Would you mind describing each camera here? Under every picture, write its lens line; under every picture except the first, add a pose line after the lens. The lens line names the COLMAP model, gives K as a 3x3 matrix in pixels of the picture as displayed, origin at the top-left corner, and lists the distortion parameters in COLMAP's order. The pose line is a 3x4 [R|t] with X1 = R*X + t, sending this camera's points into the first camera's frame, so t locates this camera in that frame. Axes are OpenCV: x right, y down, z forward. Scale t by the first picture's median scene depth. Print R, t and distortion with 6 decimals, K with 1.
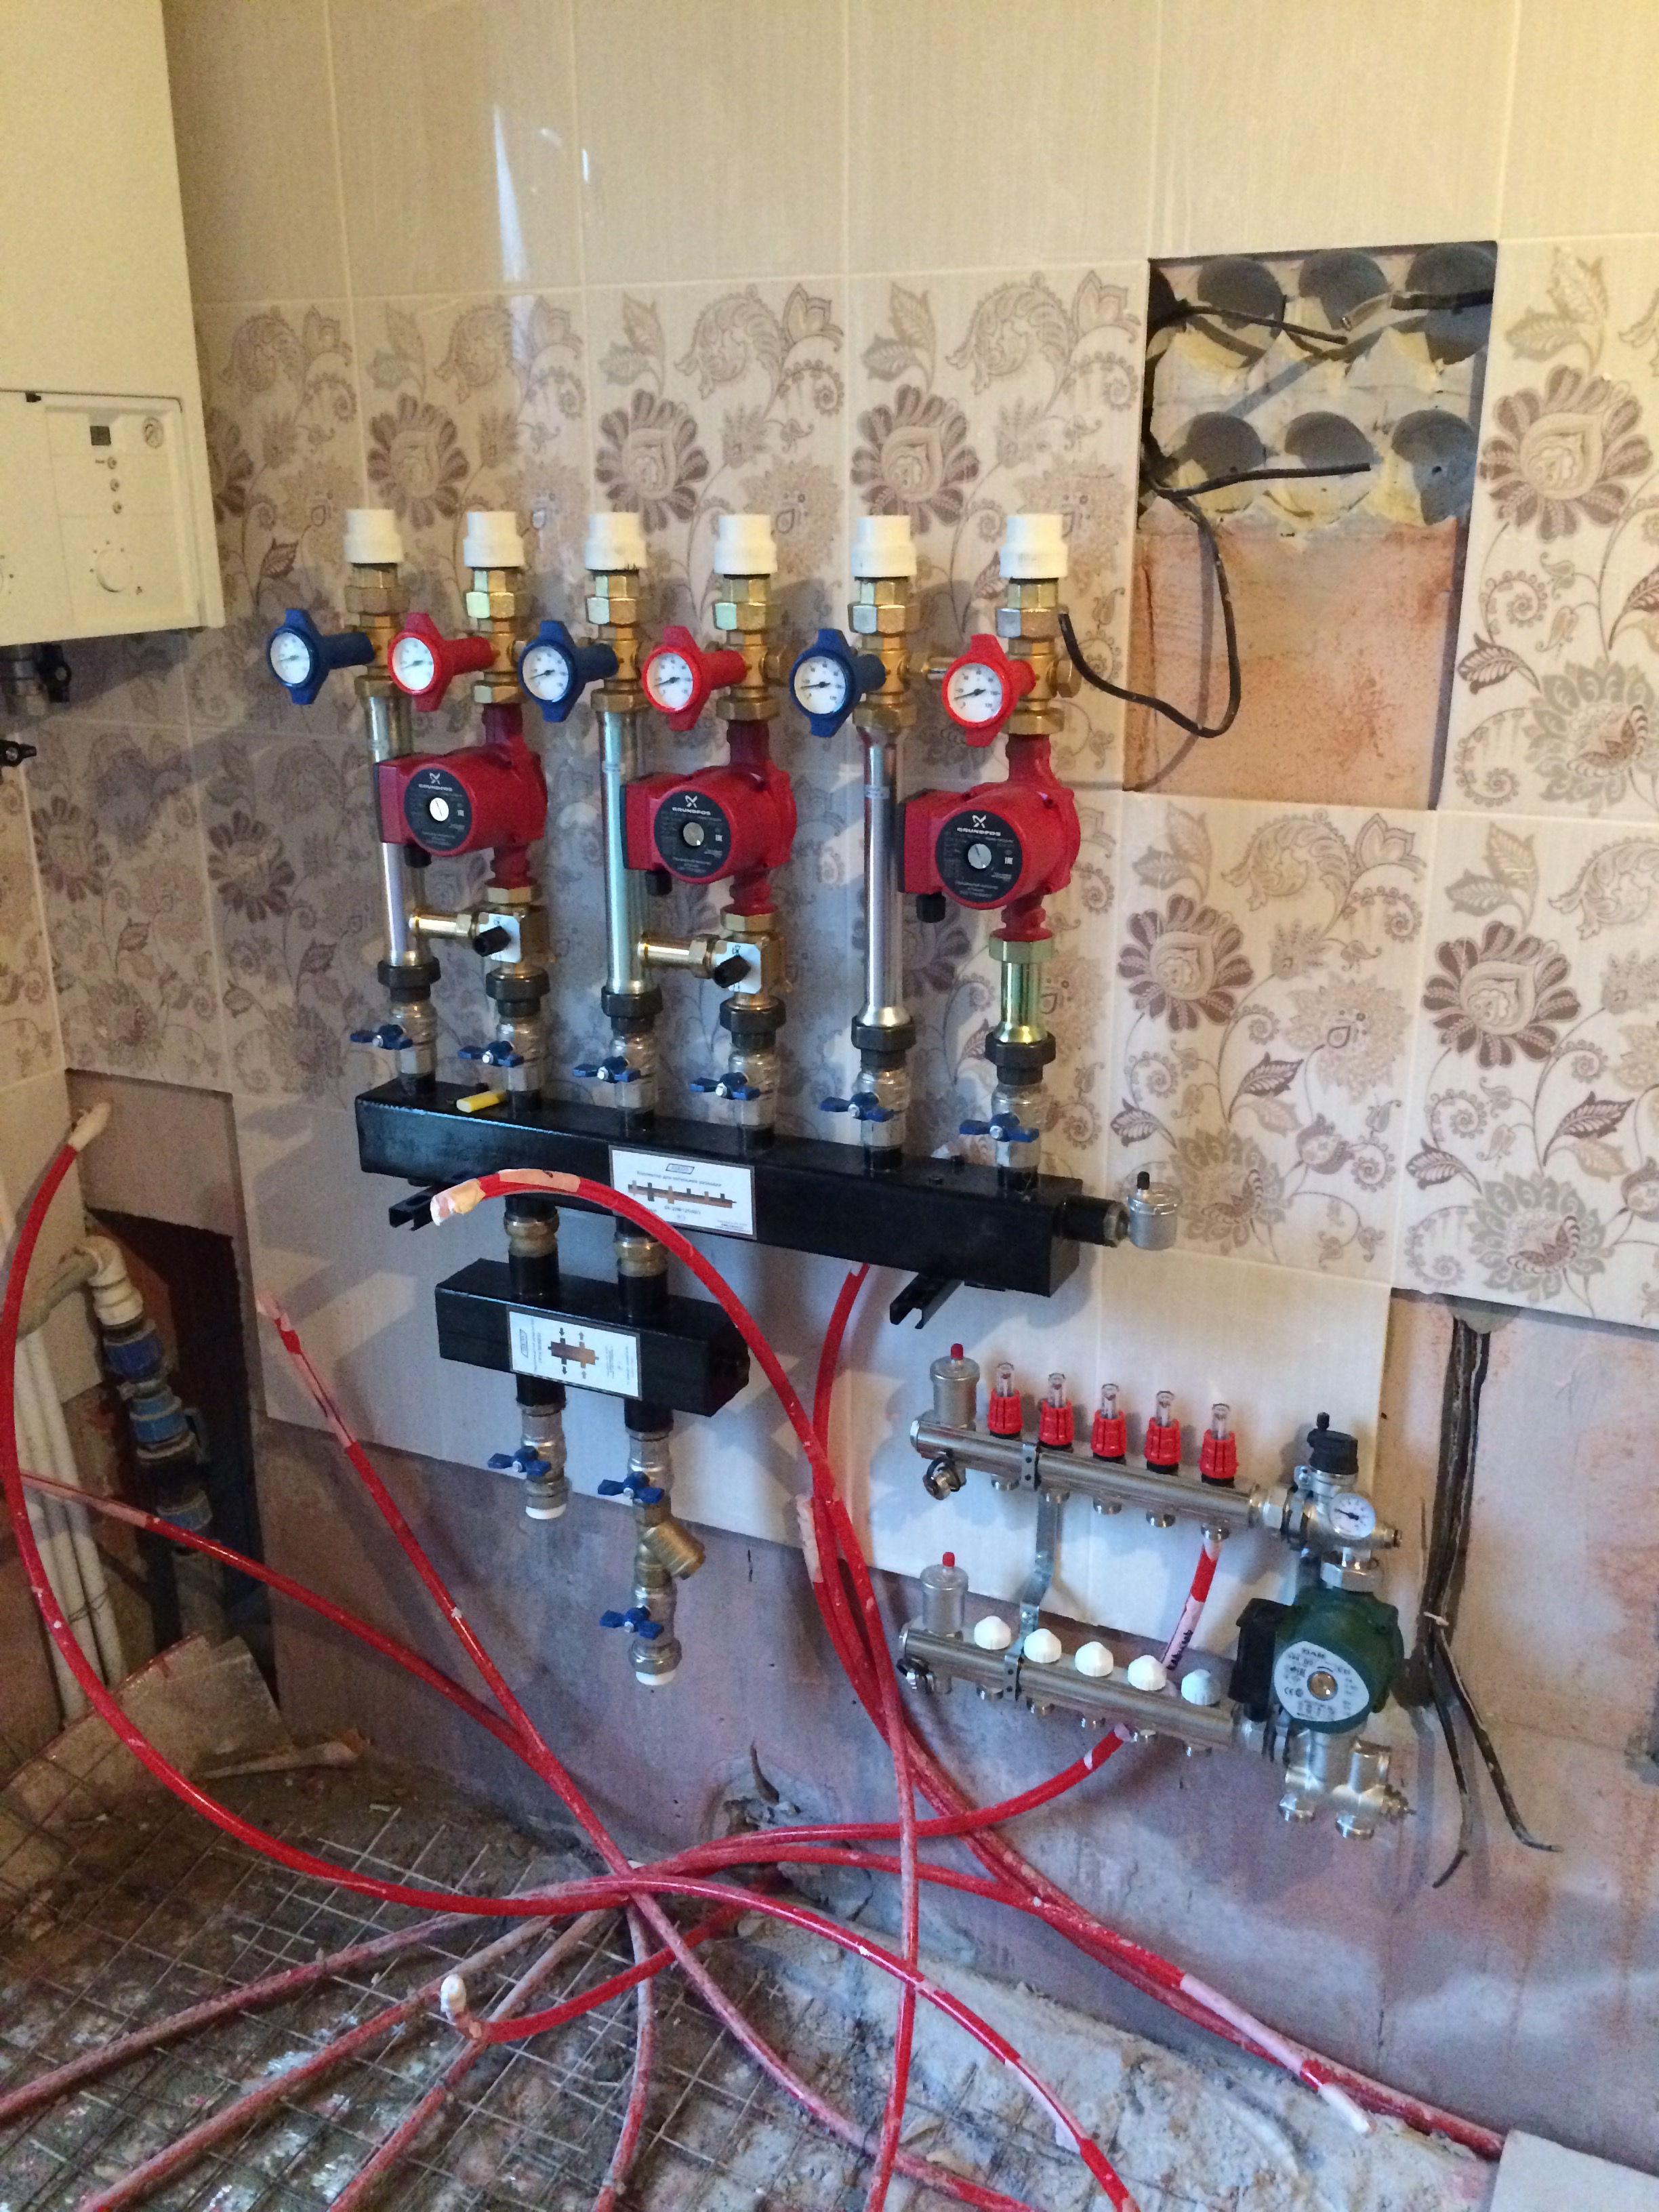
lens RADIAL K [[1886.3, 0, 836.3], [0, 1886.3, 1098.0], [0, 0, 1]] dist [0.086124, -0.113263]
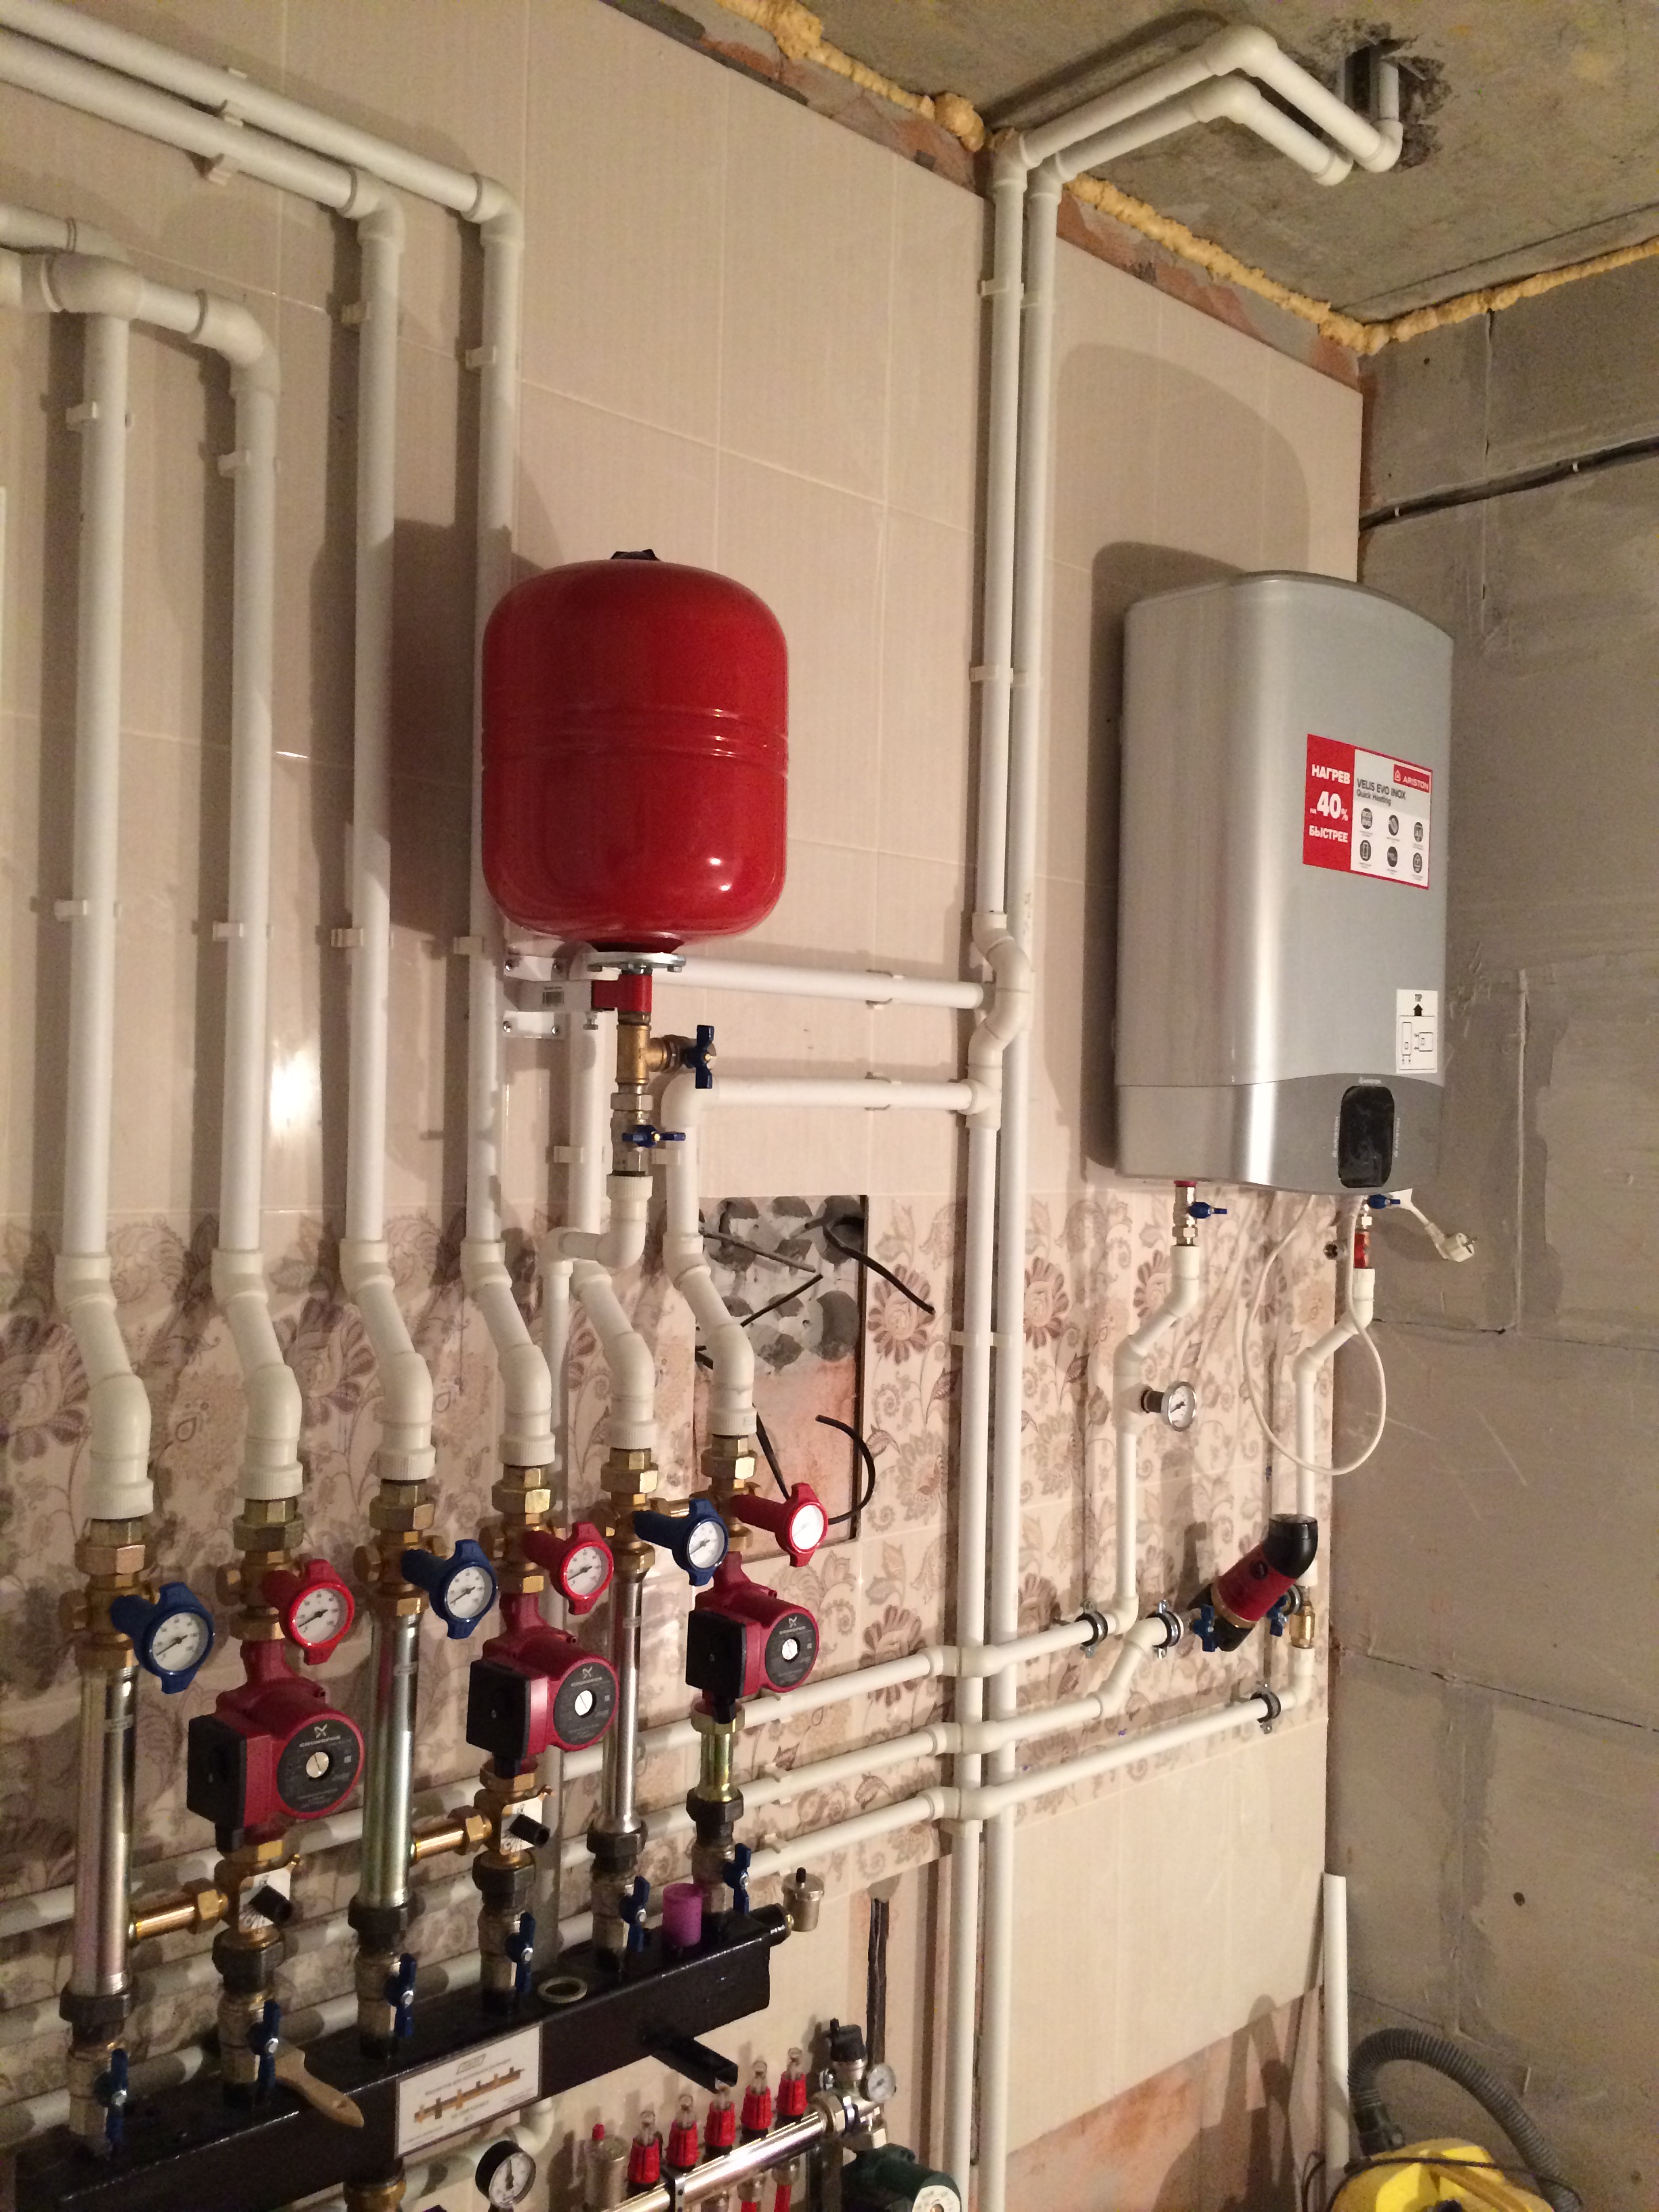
lens RADIAL K [[1886.3, 0, 836.3], [0, 1886.3, 1098.0], [0, 0, 1]] dist [0.086124, -0.113263]
pose [[0.364758, 0.015662, 0.930971, -1.010506], [0.266478, 0.956280, -0.120495, -0.288597], [-0.892155, 0.292034, 0.344637, 0.374347]]
